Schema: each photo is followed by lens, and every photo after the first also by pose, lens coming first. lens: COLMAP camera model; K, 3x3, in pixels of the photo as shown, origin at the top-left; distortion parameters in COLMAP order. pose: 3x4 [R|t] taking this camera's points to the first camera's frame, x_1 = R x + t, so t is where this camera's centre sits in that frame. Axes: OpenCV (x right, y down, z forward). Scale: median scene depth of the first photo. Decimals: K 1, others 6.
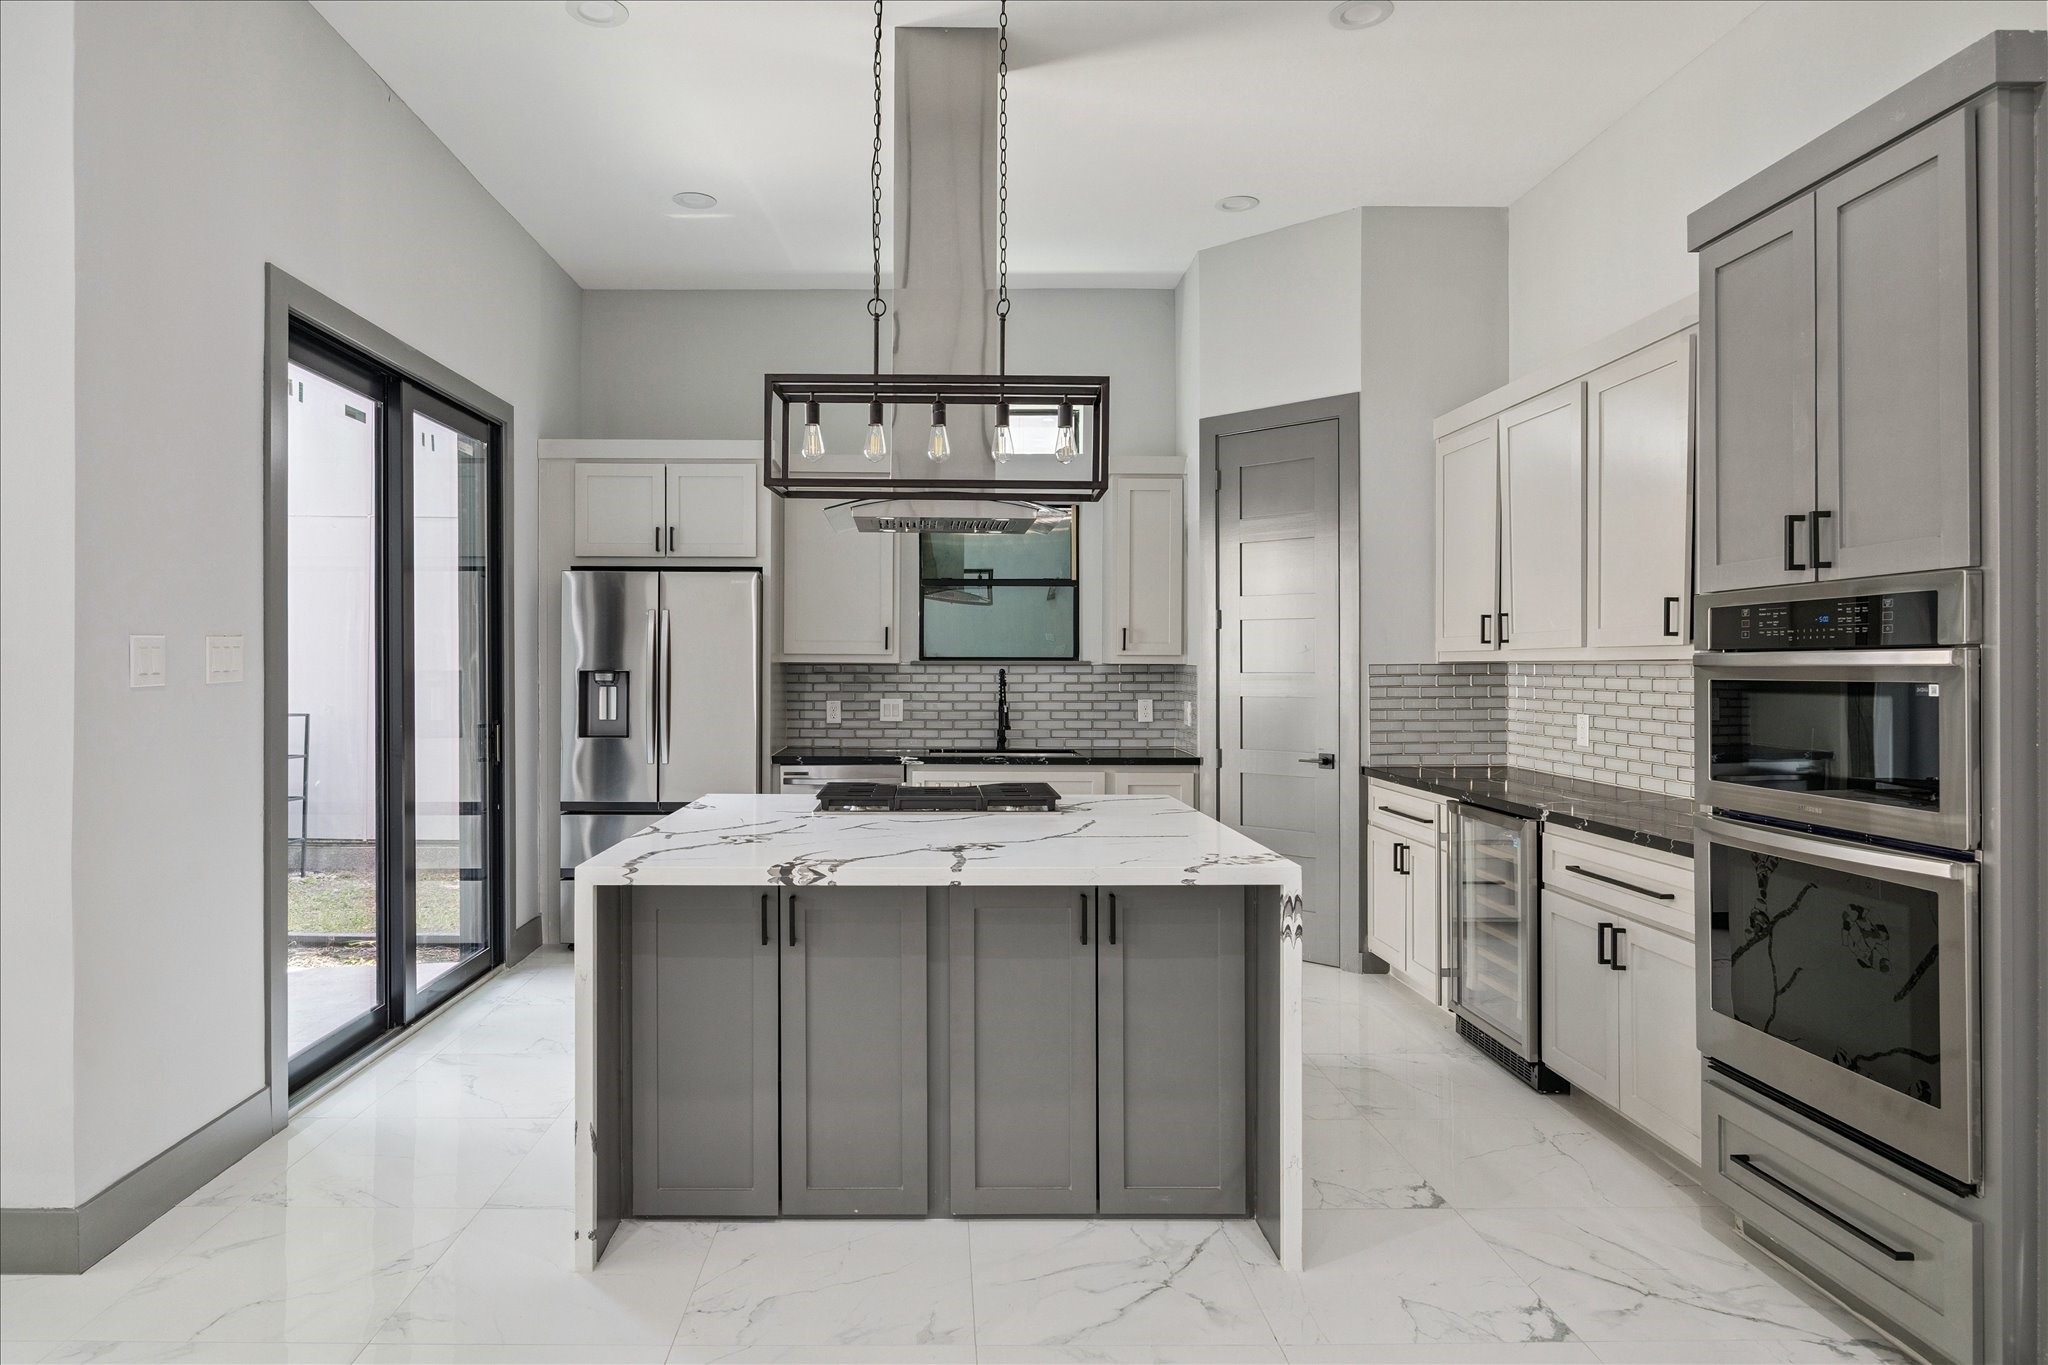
lens RADIAL K [[1168.5, 0, 1002.3], [0, 1168.5, 670.2], [0, 0, 1]] dist [0.004627, -0.000557]
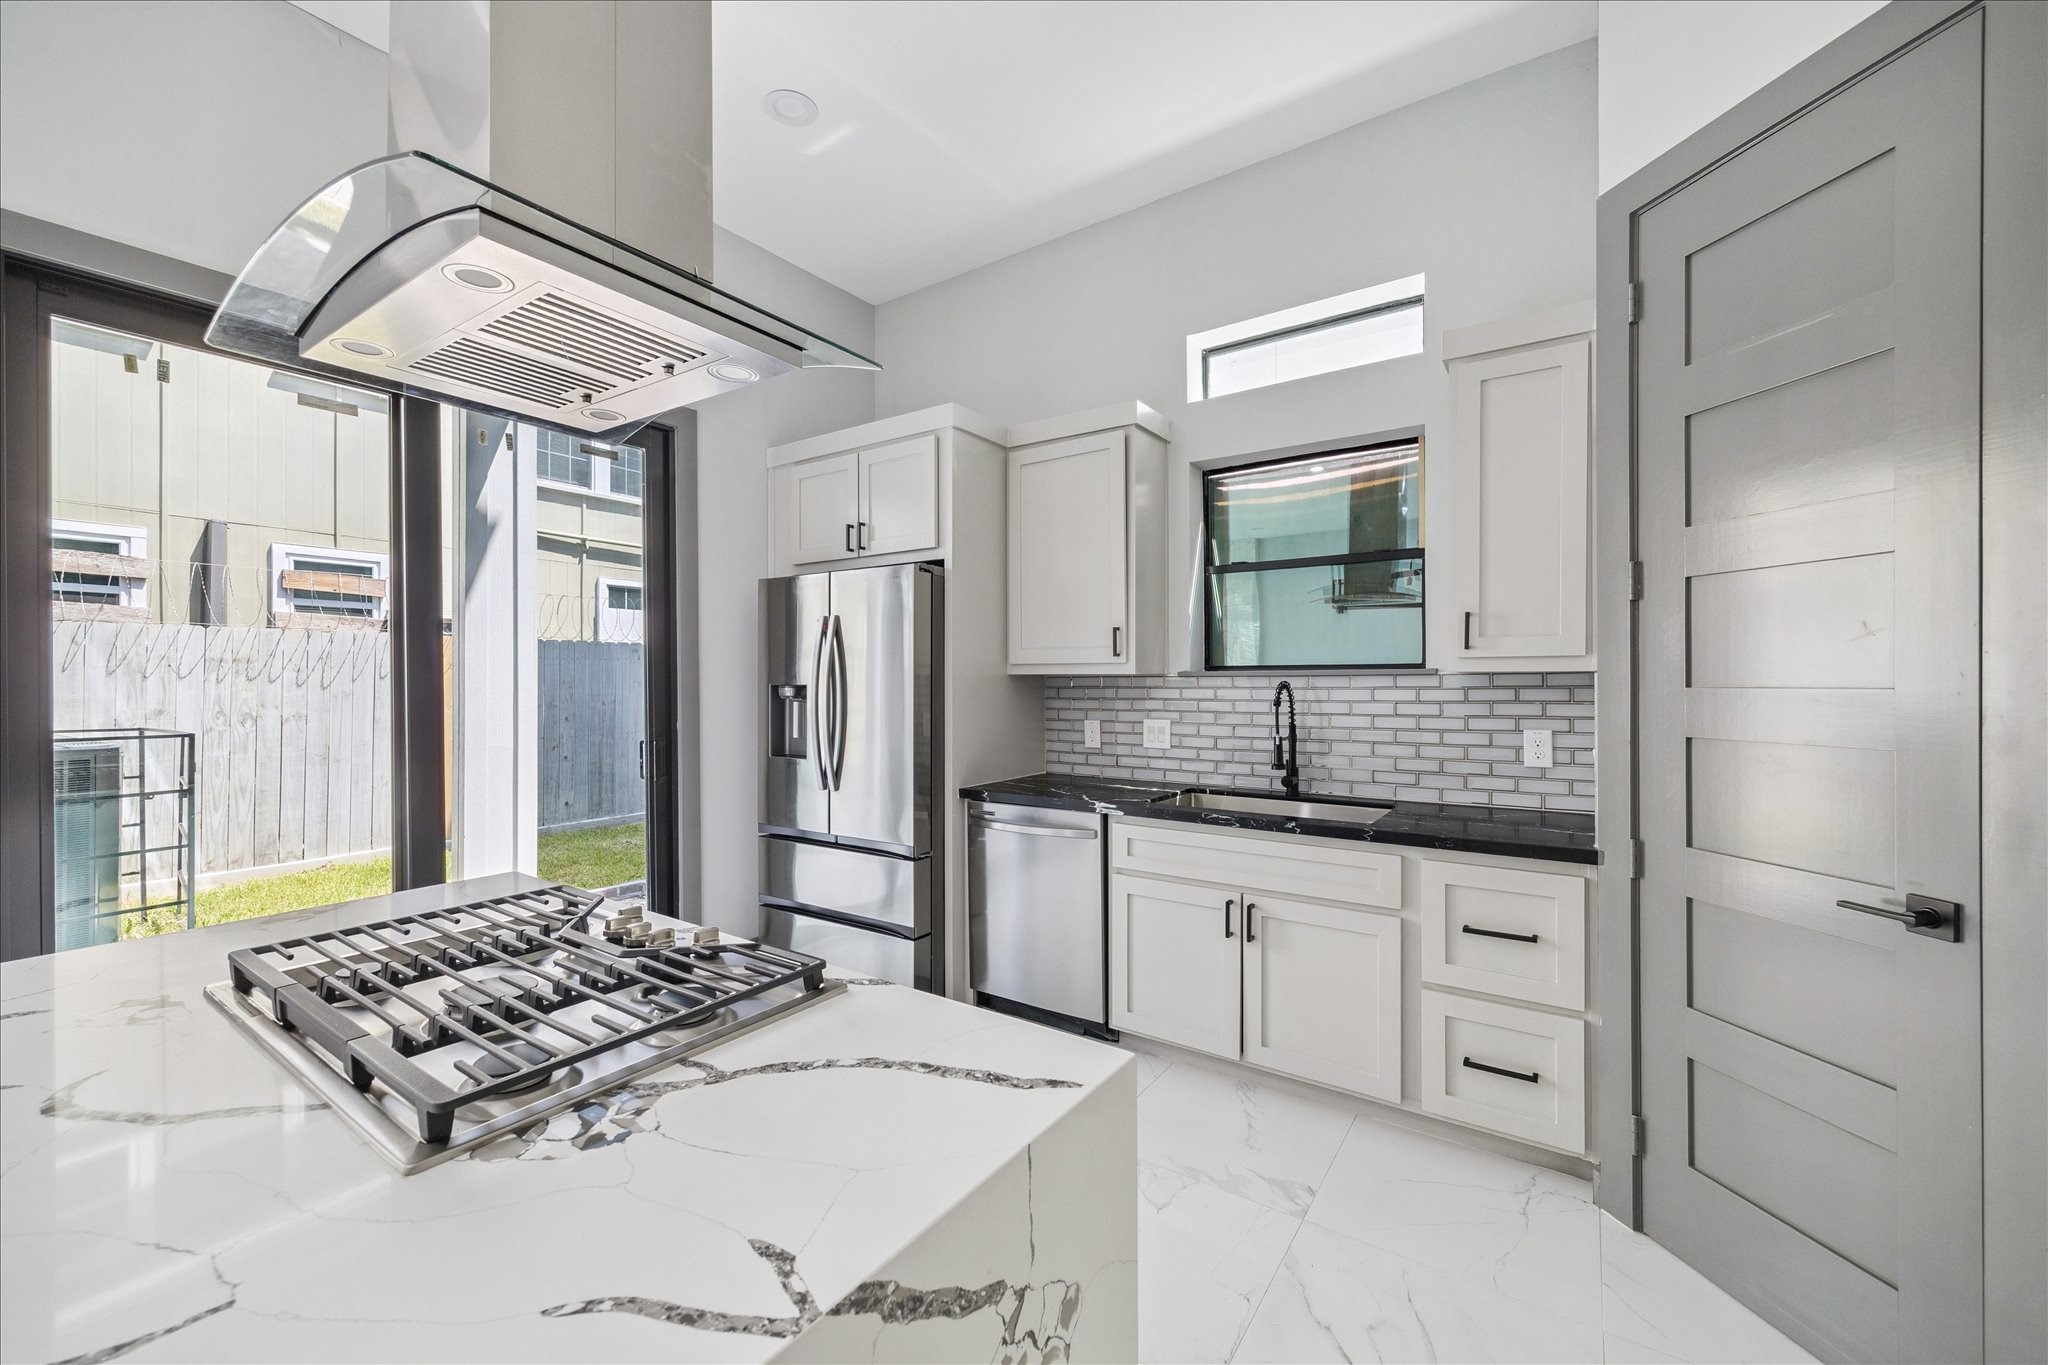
lens RADIAL K [[820.4, 0, 1029.3], [0, 820.4, 688.5], [0, 0, 1]] dist [-0.003606, 0.002751]
pose [[0.809055, 0.001576, -0.587731, 0.160046], [0.003293, 0.999969, 0.007216, -0.000760], [0.587724, -0.007774, 0.809024, 0.497821]]
